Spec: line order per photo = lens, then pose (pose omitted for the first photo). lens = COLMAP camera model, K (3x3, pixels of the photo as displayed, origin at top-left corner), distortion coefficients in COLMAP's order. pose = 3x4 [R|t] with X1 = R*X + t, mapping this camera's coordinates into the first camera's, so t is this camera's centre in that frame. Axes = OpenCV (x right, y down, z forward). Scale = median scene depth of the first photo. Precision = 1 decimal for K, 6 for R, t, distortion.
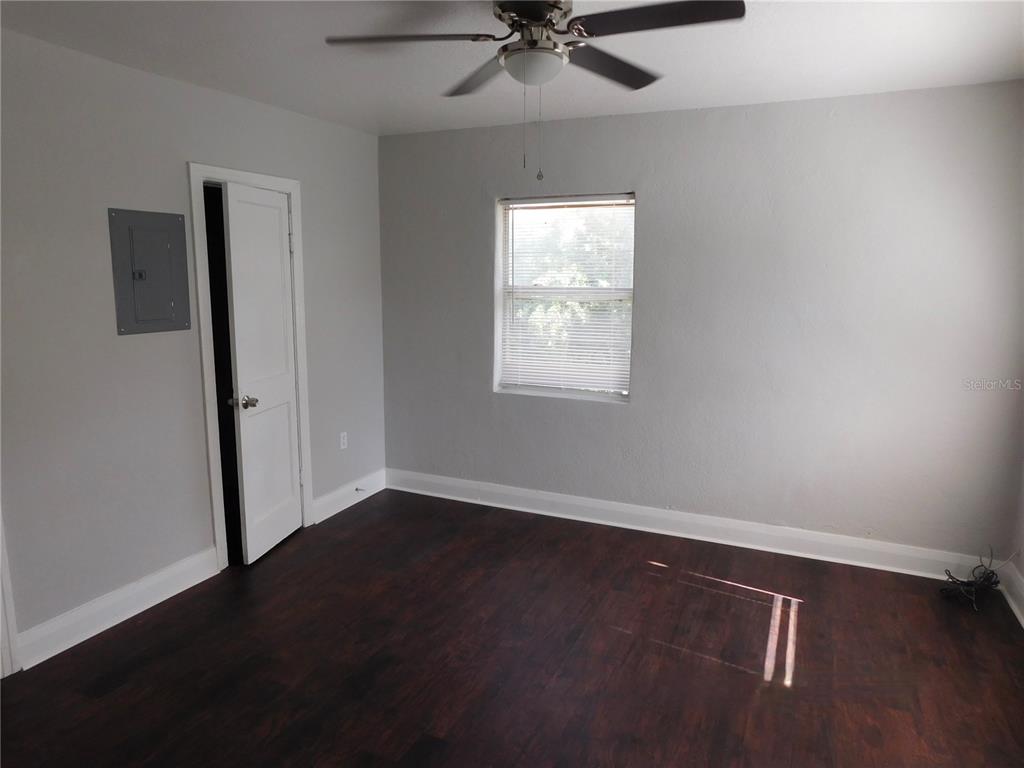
lens RADIAL K [[679.7, 0, 503.8], [0, 679.7, 384.3], [0, 0, 1]] dist [-0.073183, 0.059146]
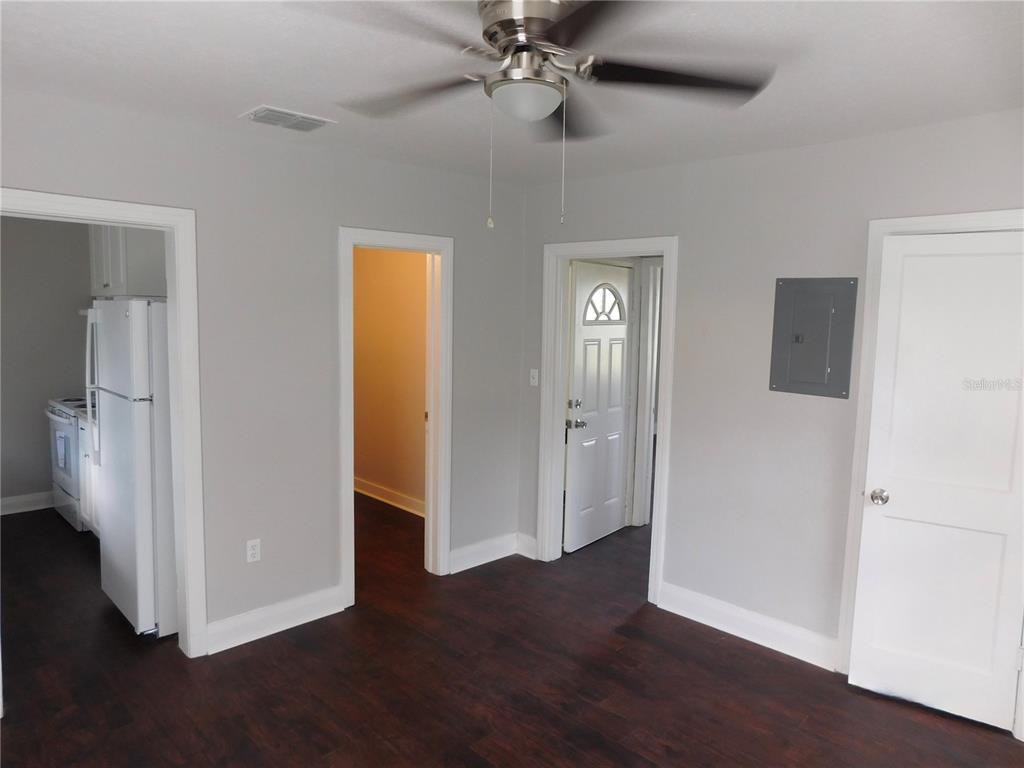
lens RADIAL K [[679.7, 0, 503.8], [0, 679.7, 384.3], [0, 0, 1]] dist [-0.073183, 0.059146]
pose [[-0.354158, 0.085952, -0.931227, 0.665340], [-0.185884, 0.969429, 0.160172, -0.191094], [0.916526, 0.229826, -0.327354, 1.014762]]
